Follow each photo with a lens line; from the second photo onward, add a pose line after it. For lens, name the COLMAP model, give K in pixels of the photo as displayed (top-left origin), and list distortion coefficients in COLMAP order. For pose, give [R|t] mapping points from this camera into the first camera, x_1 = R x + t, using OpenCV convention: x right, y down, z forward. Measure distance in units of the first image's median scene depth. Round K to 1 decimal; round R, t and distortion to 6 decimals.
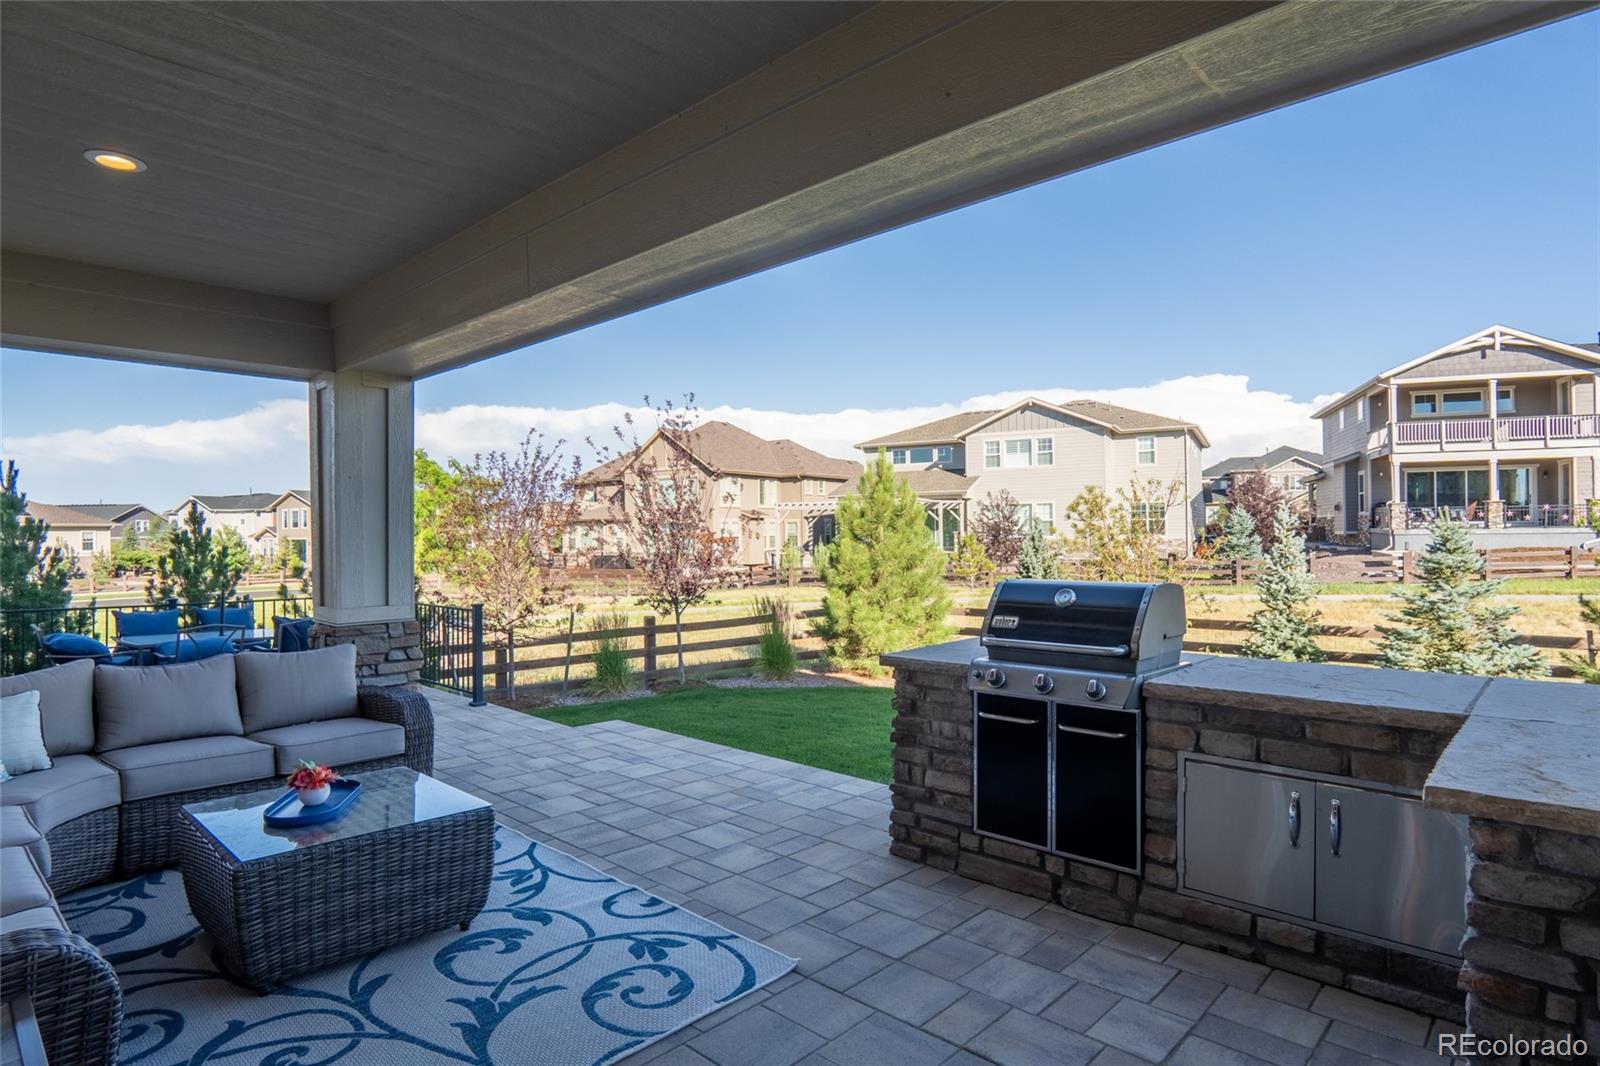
lens RADIAL K [[881.7, 0, 800.3], [0, 881.7, 532.2], [0, 0, 1]] dist [-0.025815, 0.001422]
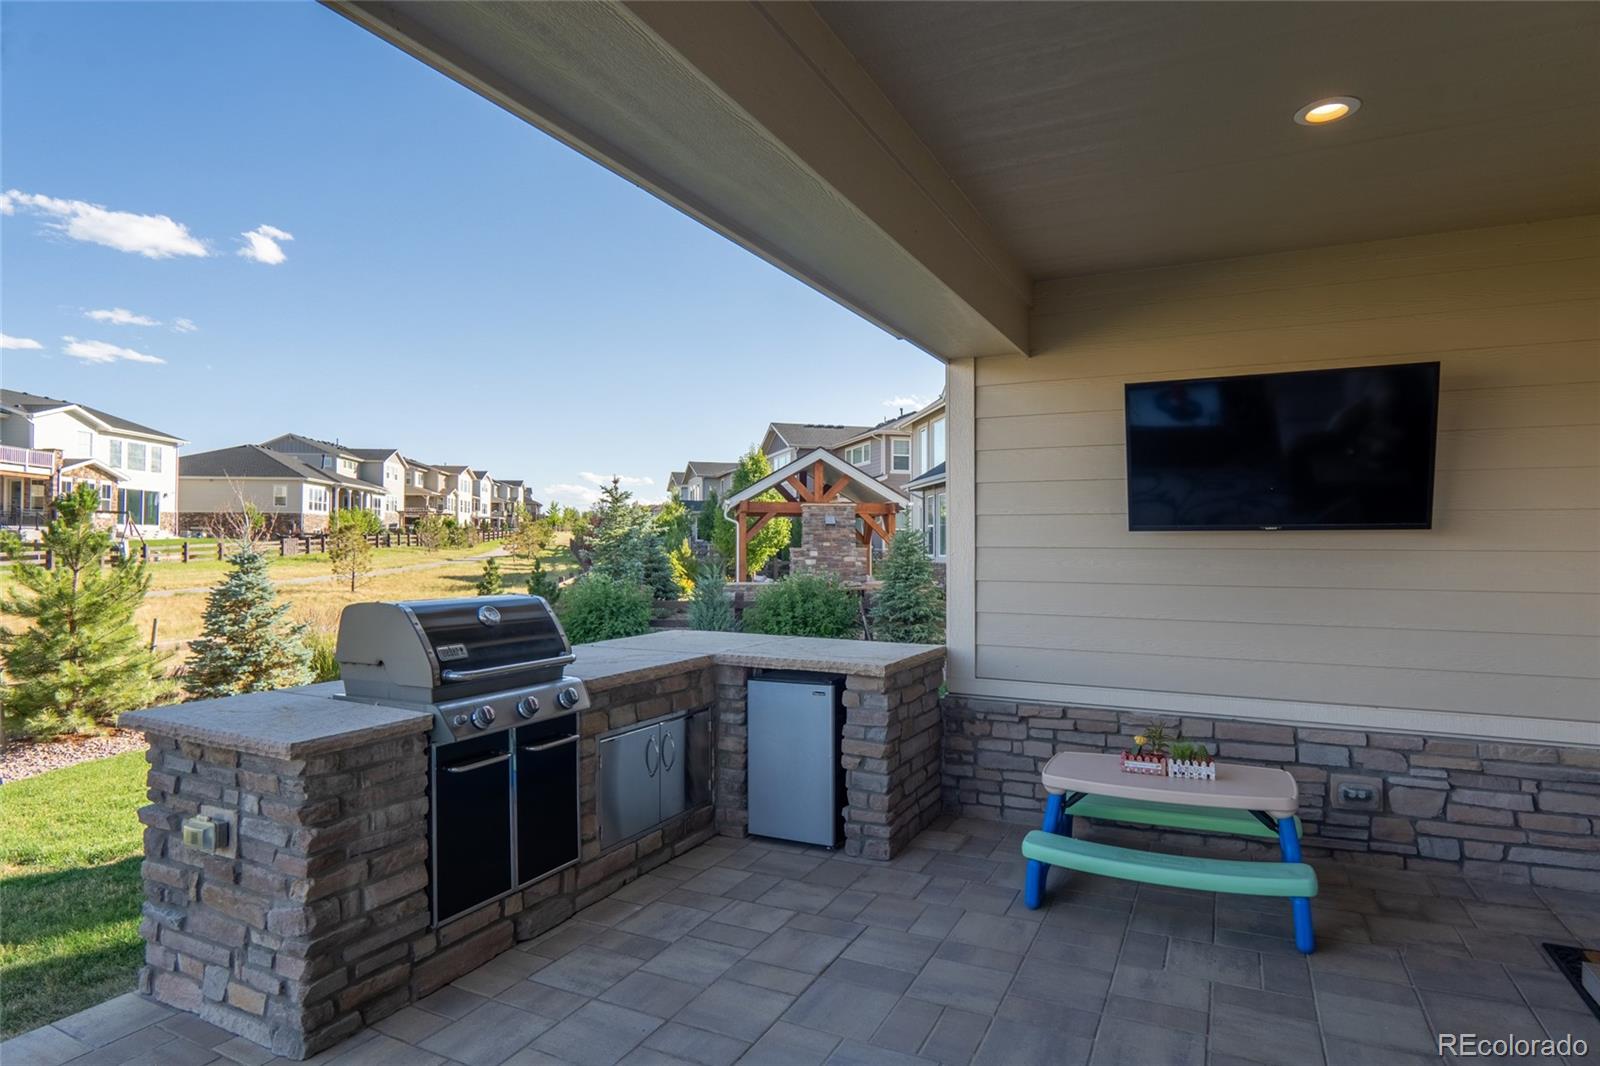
lens RADIAL K [[881.7, 0, 796.5], [0, 881.7, 536.1], [0, 0, 1]] dist [-0.025815, 0.001422]
pose [[-0.291583, 0.016019, 0.956412, -0.692281], [-0.002116, 0.999847, -0.017392, 0.008110], [-0.956543, -0.007095, -0.291504, 1.000412]]
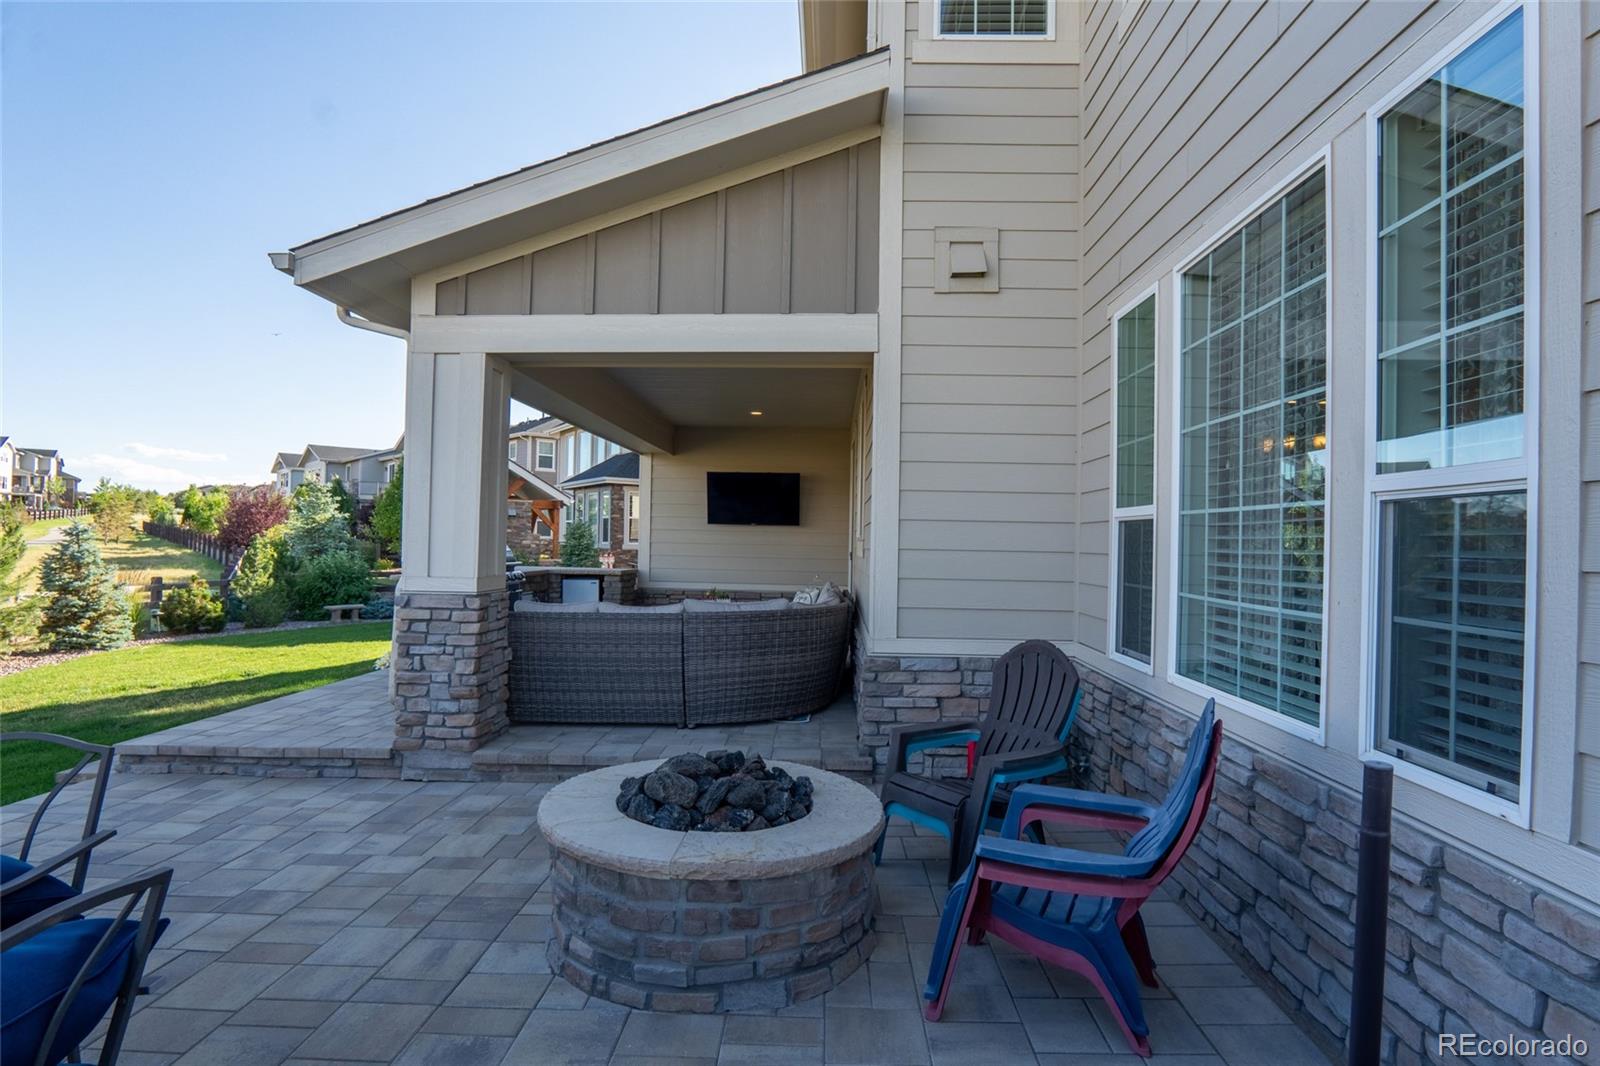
lens RADIAL K [[881.7, 0, 802.8], [0, 881.7, 536.4], [0, 0, 1]] dist [-0.025815, 0.001422]
pose [[-0.664504, -0.000557, 0.747284, -1.750845], [-0.015441, 0.999796, -0.012986, 0.043252], [-0.747125, -0.020168, -0.664378, 1.717824]]
